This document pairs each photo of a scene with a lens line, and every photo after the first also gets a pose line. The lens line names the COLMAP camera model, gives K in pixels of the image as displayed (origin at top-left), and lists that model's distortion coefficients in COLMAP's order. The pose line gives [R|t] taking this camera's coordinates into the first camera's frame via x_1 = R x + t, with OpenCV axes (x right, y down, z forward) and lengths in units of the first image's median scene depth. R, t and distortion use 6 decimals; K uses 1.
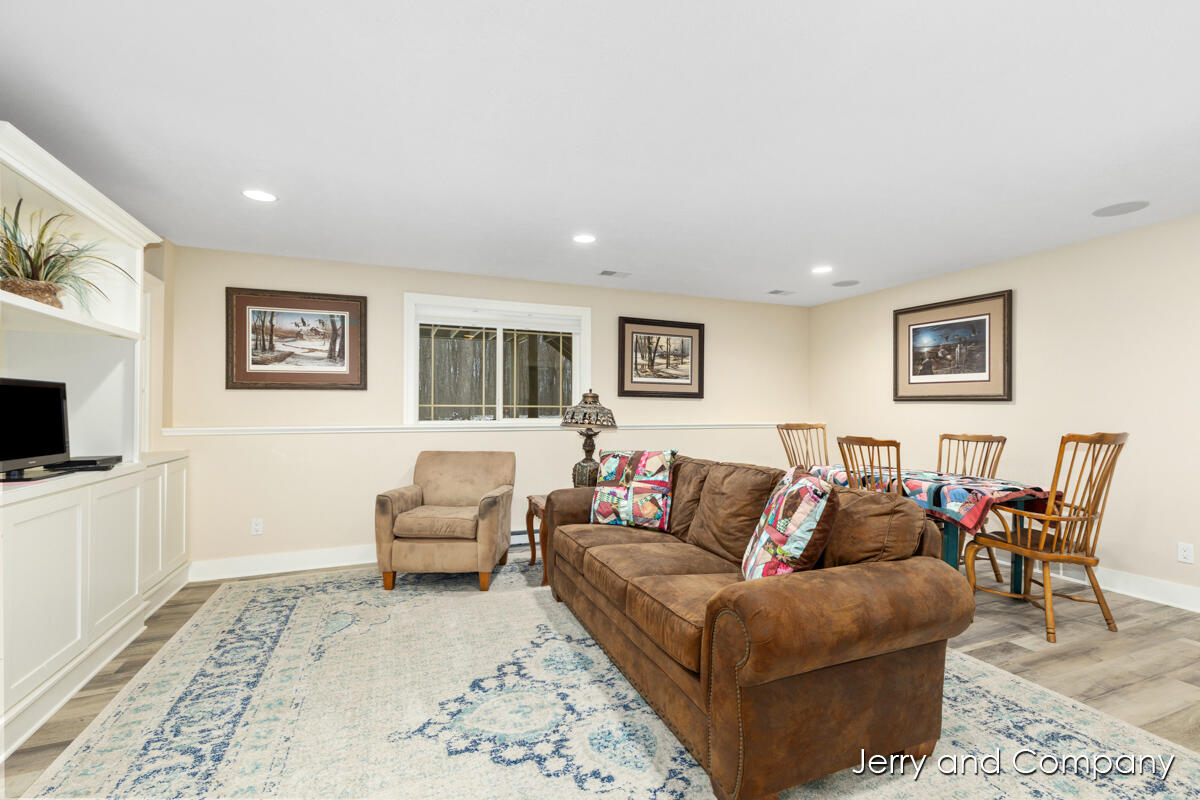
lens RADIAL K [[548.6, 0, 609.2], [0, 548.6, 401.7], [0, 0, 1]] dist [0.004594, 0.000024]
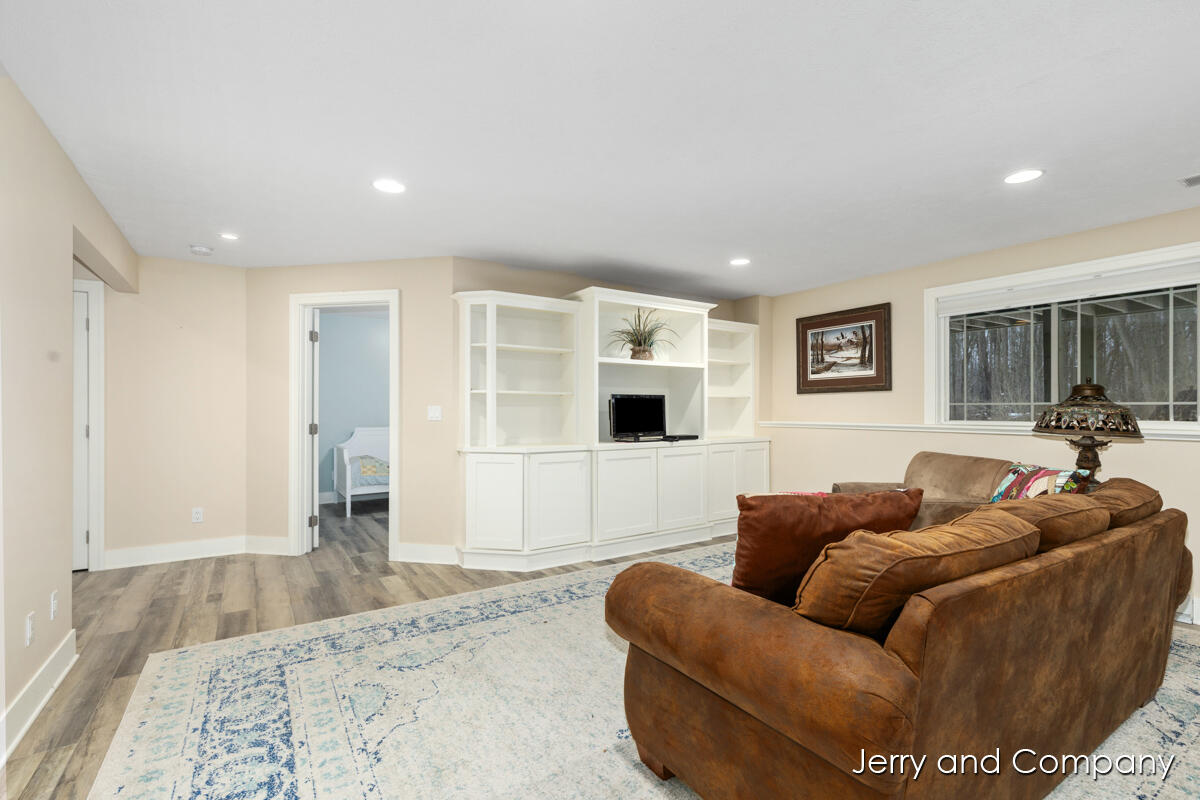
lens RADIAL K [[548.6, 0, 604.9], [0, 548.6, 407.7], [0, 0, 1]] dist [0.004594, 0.000024]
pose [[0.183066, -0.002595, -0.983097, 0.617528], [0.016063, 0.999871, 0.000352, 0.003690], [0.982969, -0.015856, 0.183084, 0.317677]]
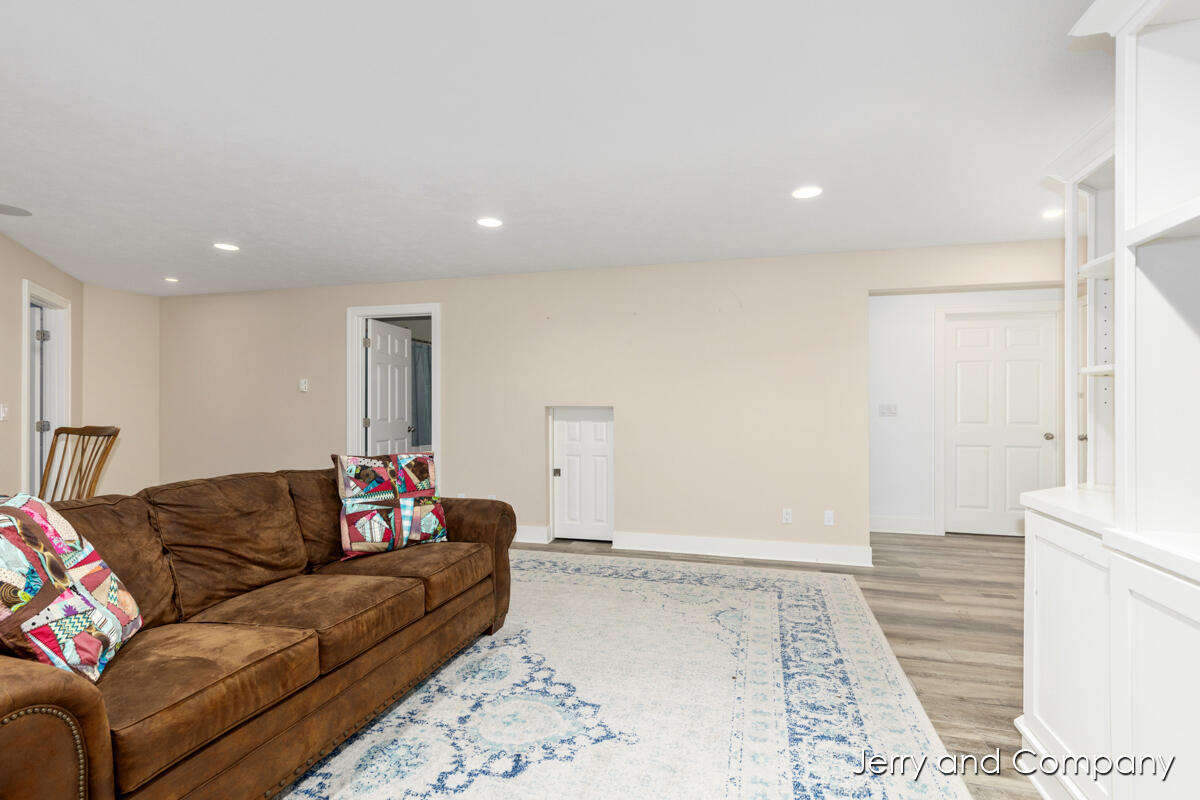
lens RADIAL K [[548.6, 0, 610.1], [0, 548.6, 405.3], [0, 0, 1]] dist [0.004594, 0.000024]
pose [[-0.795233, -0.002485, 0.606298, -0.533568], [-0.011130, 0.999883, -0.010499, 0.010498], [-0.606201, -0.015097, -0.795168, 1.015311]]
